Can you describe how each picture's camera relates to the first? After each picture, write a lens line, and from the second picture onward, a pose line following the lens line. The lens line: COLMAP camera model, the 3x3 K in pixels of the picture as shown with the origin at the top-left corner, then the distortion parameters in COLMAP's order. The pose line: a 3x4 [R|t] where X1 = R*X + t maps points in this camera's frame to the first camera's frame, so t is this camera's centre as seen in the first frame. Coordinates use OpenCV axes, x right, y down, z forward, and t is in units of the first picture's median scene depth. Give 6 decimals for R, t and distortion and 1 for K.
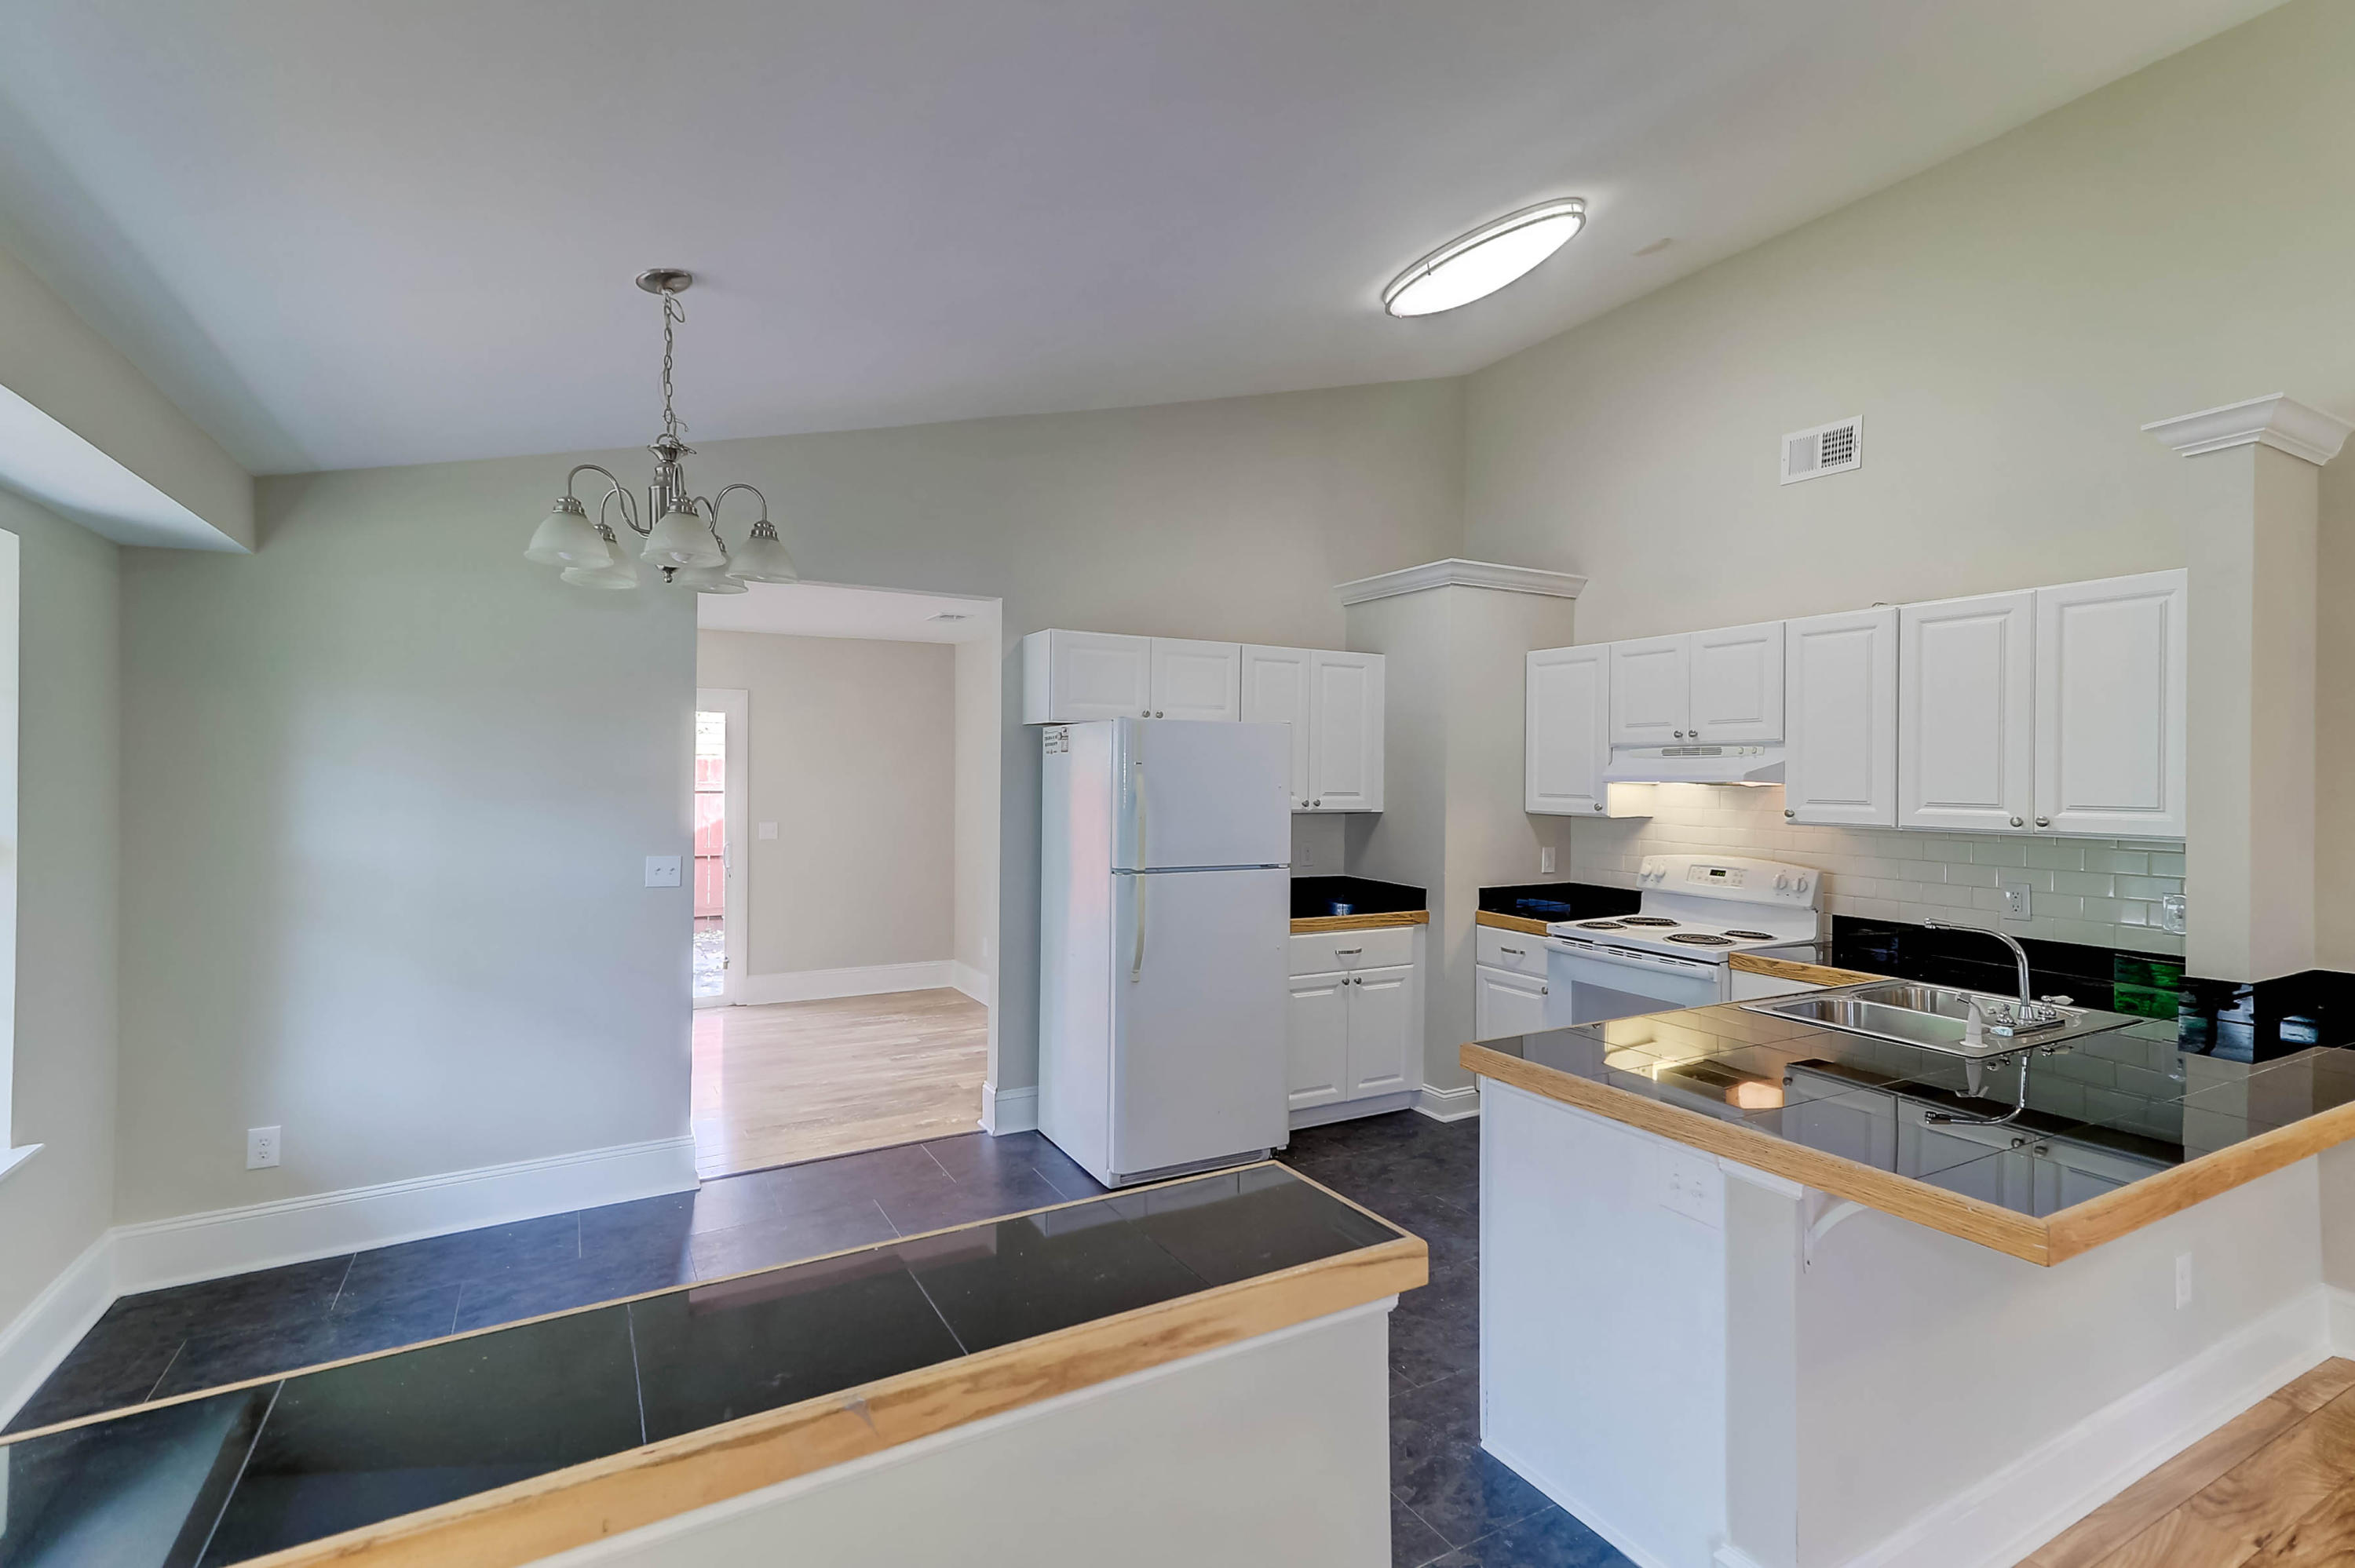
lens RADIAL K [[1065.7, 0, 1161.4], [0, 1065.7, 773.0], [0, 0, 1]] dist [0.023169, -0.000246]
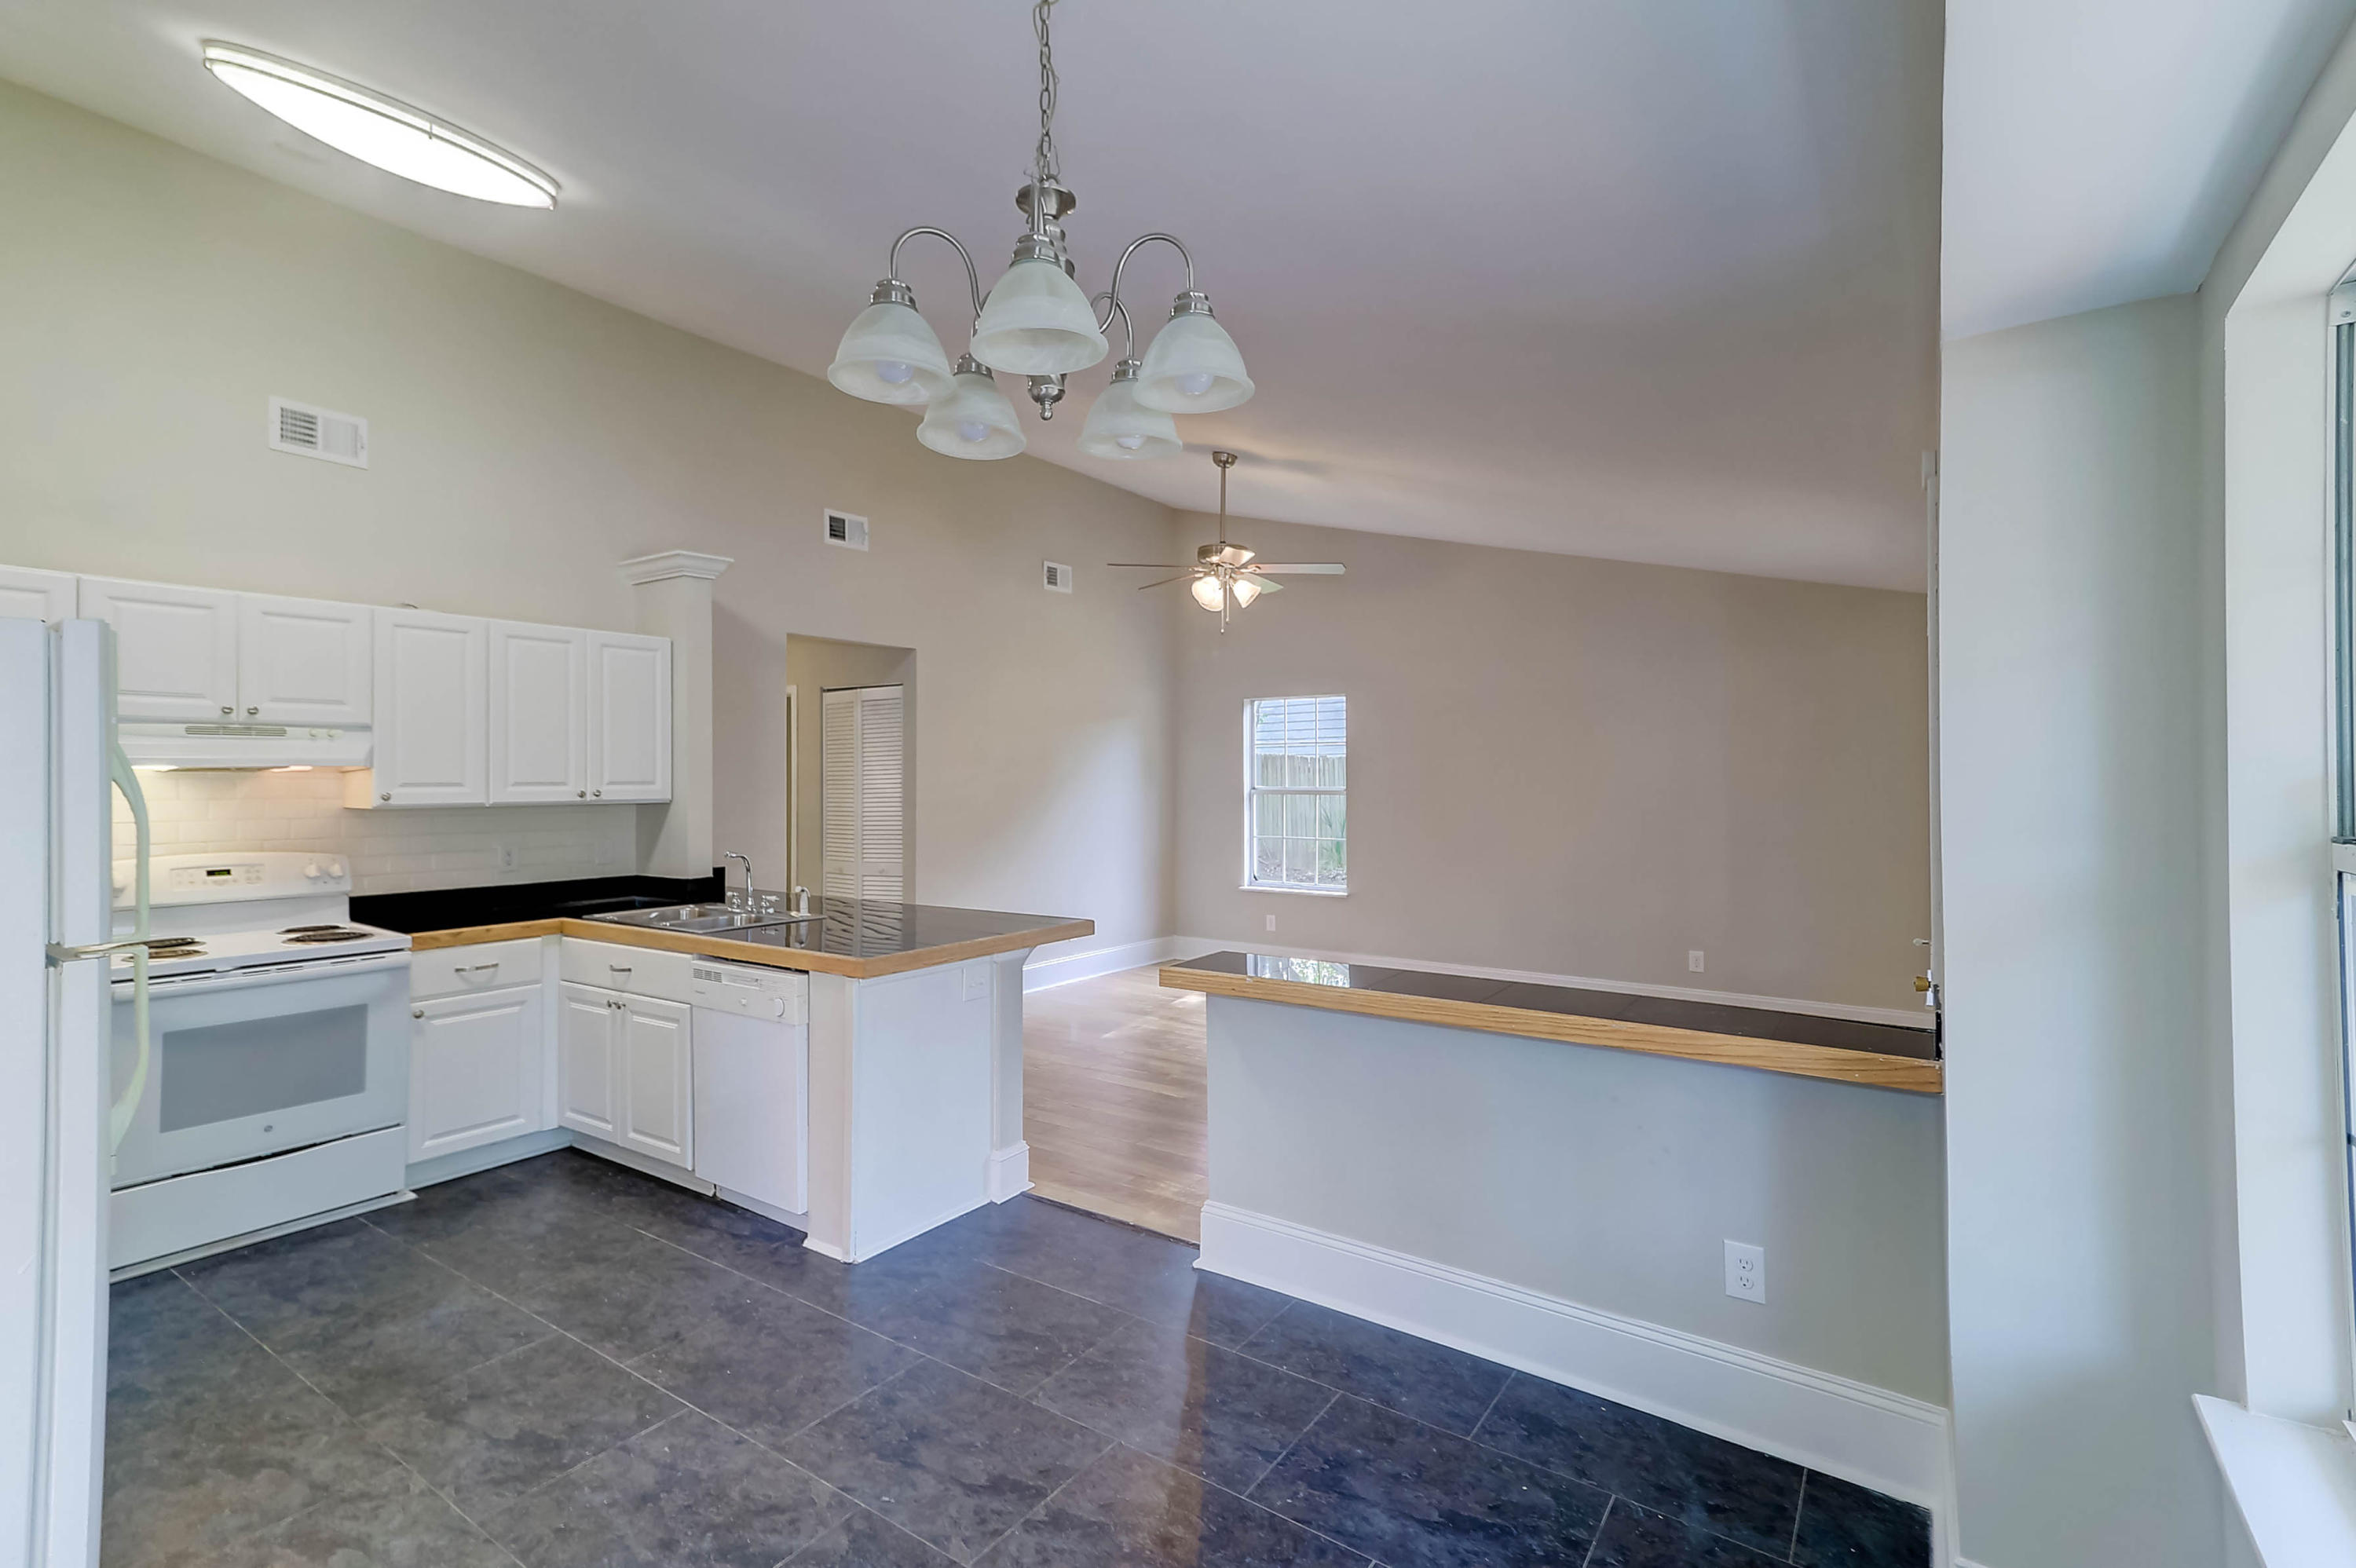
lens RADIAL K [[1069.6, 0, 1169.5], [0, 1069.6, 768.5], [0, 0, 1]] dist [0.029411, -0.000700]
pose [[-0.436467, 0.002714, 0.899716, -0.610290], [-0.000671, 0.999994, -0.003342, 0.012227], [-0.899720, -0.002063, -0.436463, 0.708672]]
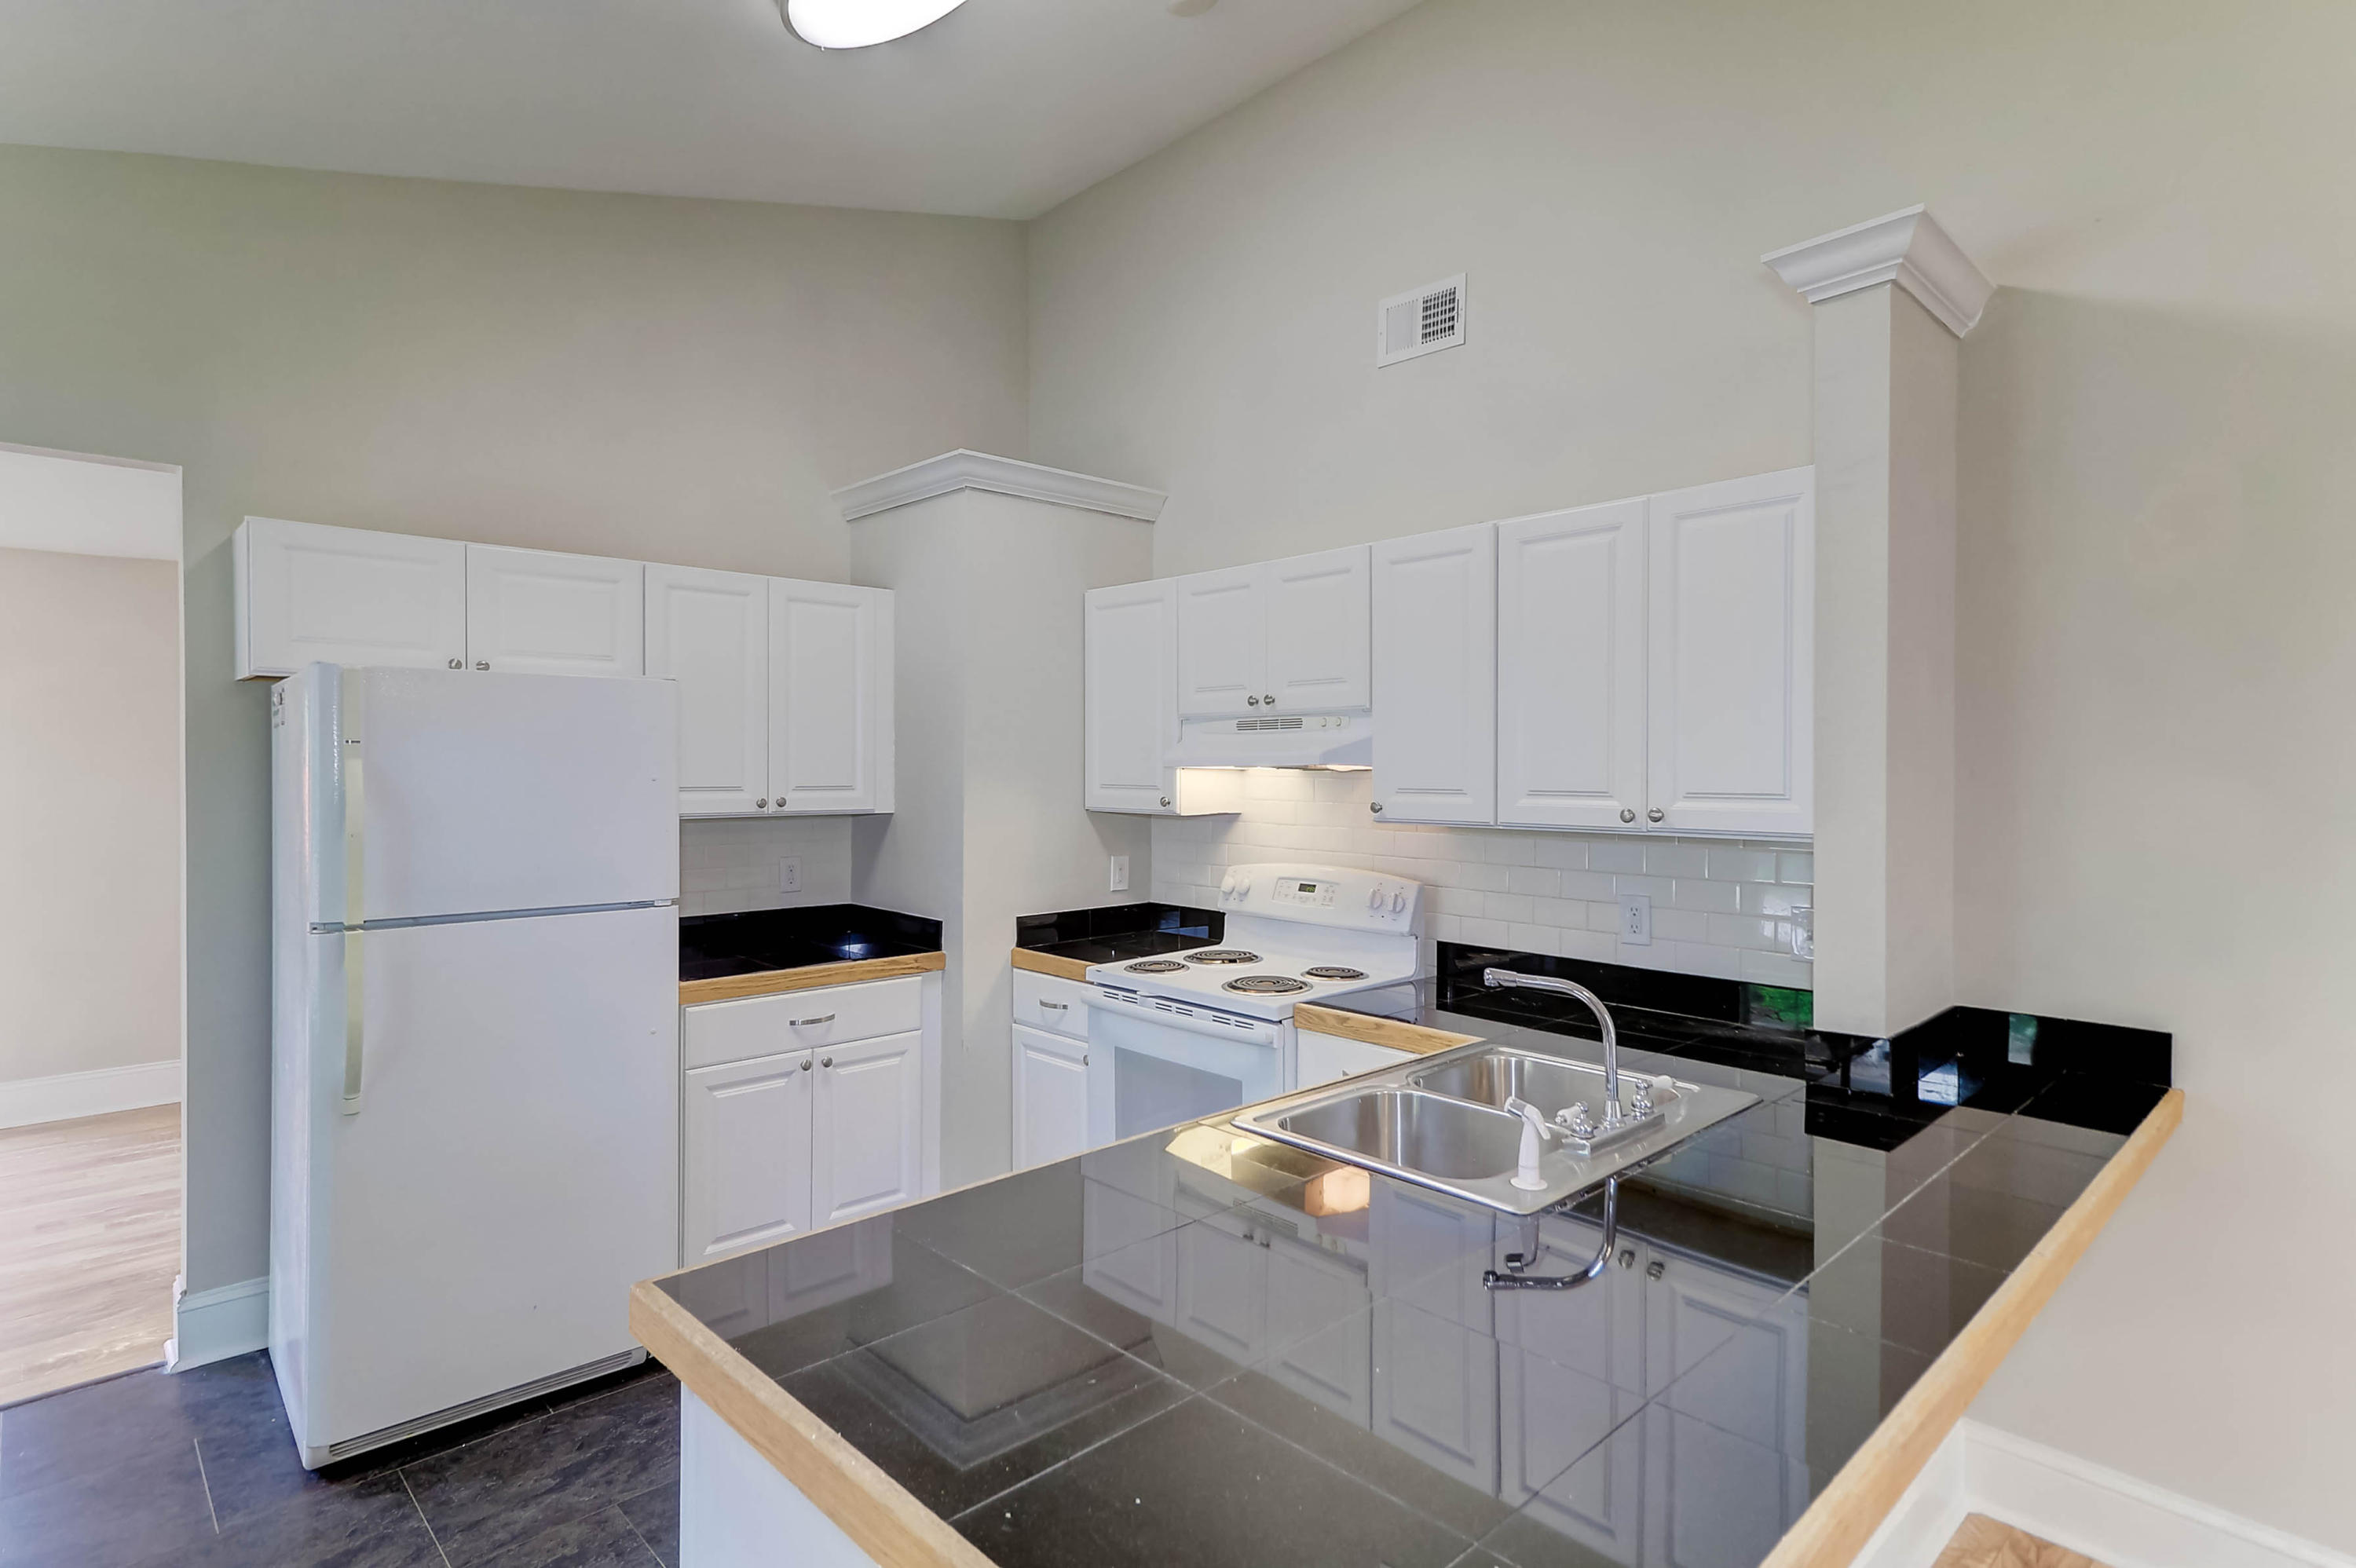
lens RADIAL K [[1196.1, 0, 1159.1], [0, 1196.1, 776.4], [0, 0, 1]] dist [0.020423, 0.000348]
pose [[0.969780, -0.010846, 0.243739, 0.220991], [0.008004, 0.999888, 0.012650, 0.004650], [-0.243848, -0.010317, 0.969758, 0.224323]]
